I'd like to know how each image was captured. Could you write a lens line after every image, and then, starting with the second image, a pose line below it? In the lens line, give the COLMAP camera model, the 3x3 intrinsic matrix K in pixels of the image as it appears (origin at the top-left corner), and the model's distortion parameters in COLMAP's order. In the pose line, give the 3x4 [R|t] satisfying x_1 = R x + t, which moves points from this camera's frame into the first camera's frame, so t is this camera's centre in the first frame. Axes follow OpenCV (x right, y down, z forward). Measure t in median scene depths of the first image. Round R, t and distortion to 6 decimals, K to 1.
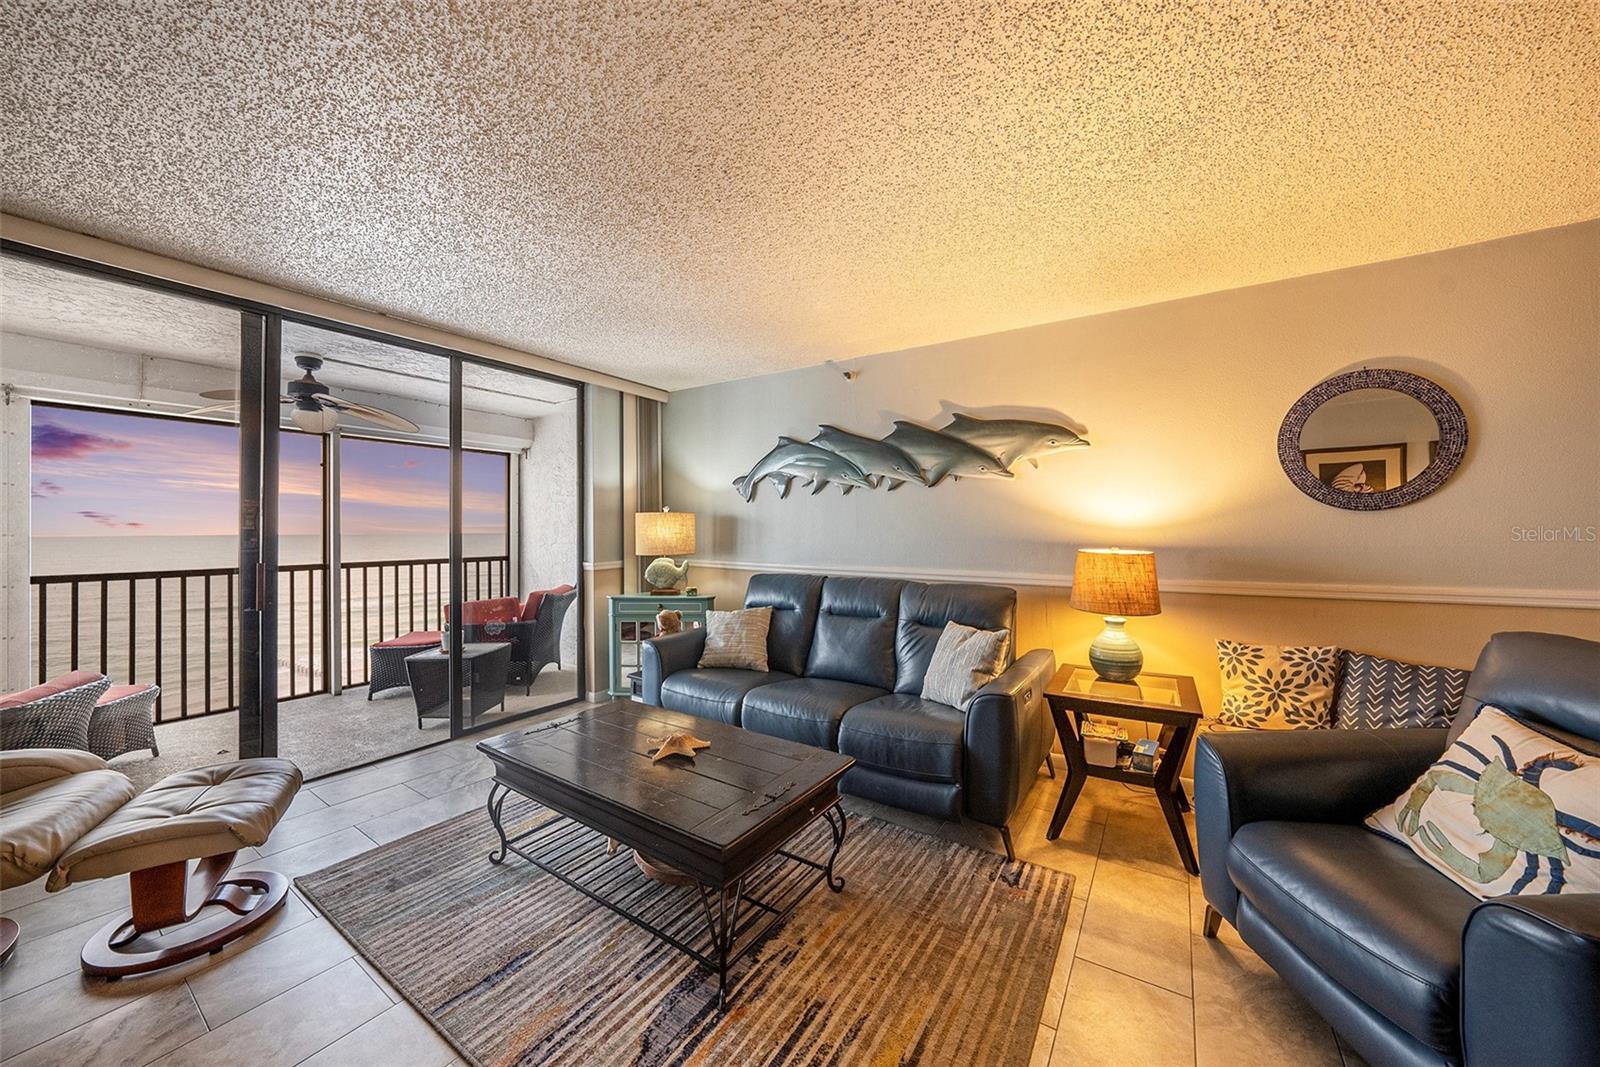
lens RADIAL K [[562.5, 0, 800.0], [0, 562.5, 533.5], [0, 0, 1]] dist [0.000011, -0.000015]
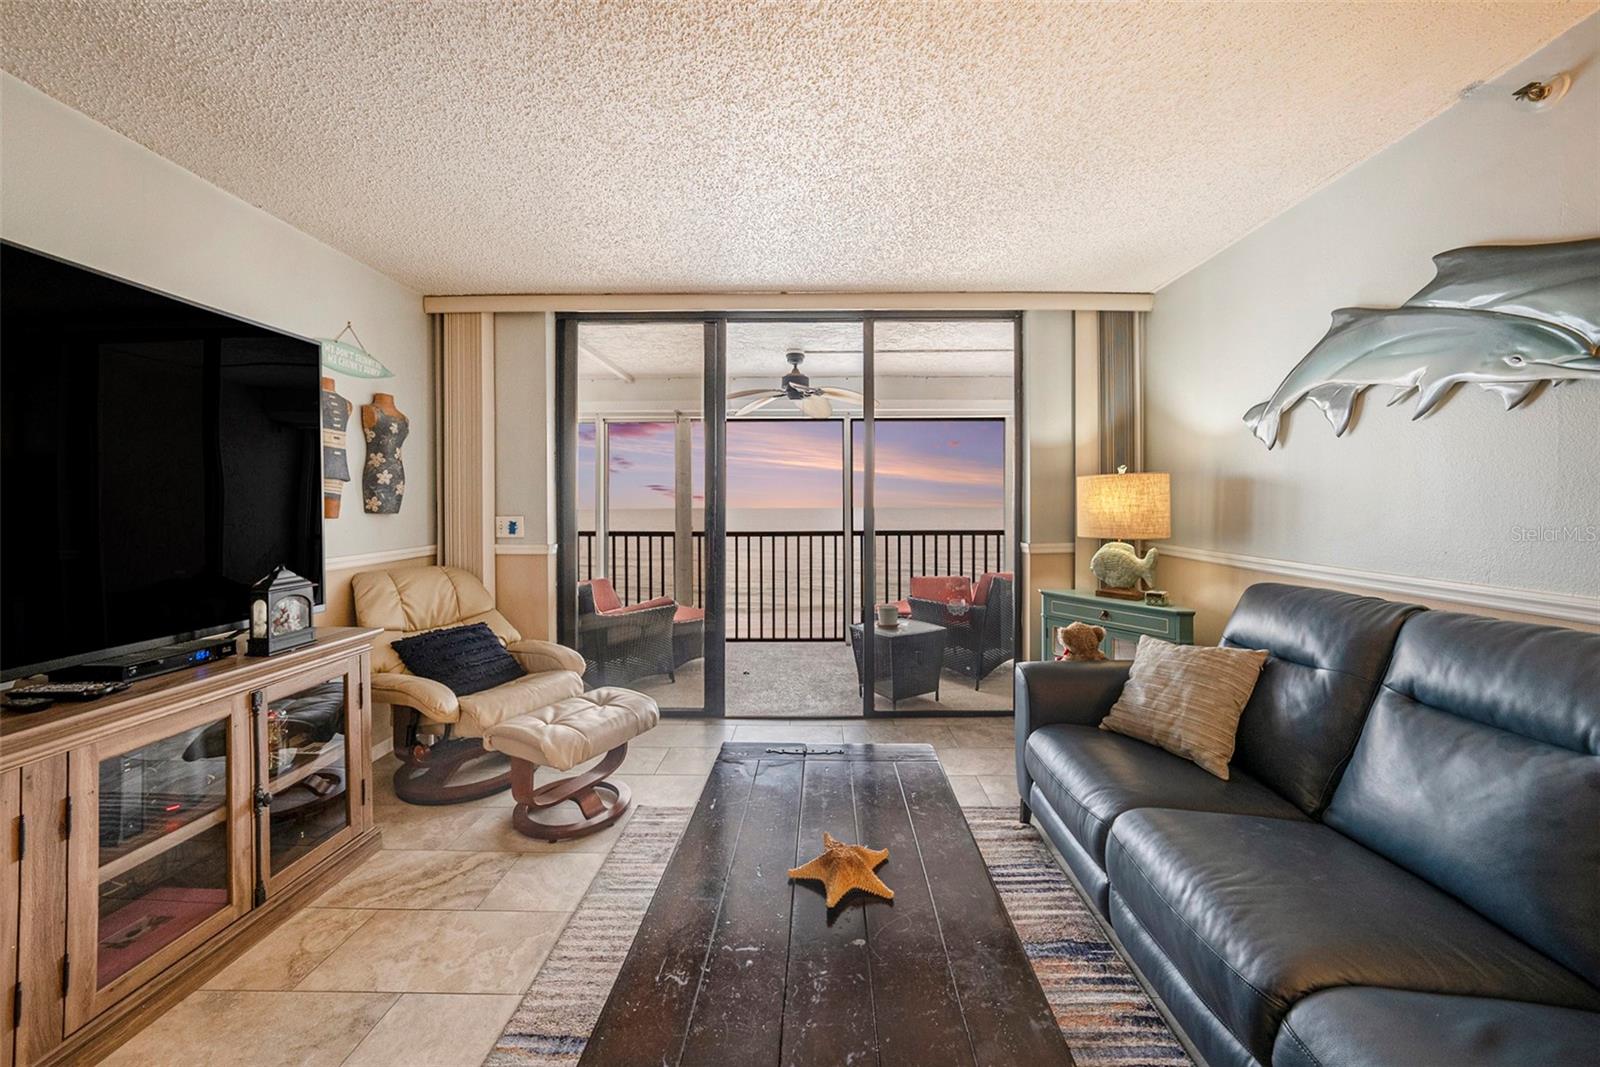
lens RADIAL K [[575.1, 0, 801.9], [0, 575.1, 520.3], [0, 0, 1]] dist [-0.007875, 0.000235]
pose [[0.556012, 0.023774, -0.830834, 0.130787], [-0.004719, 0.999665, 0.025447, 0.001501], [0.831161, -0.010228, 0.555938, 0.347712]]
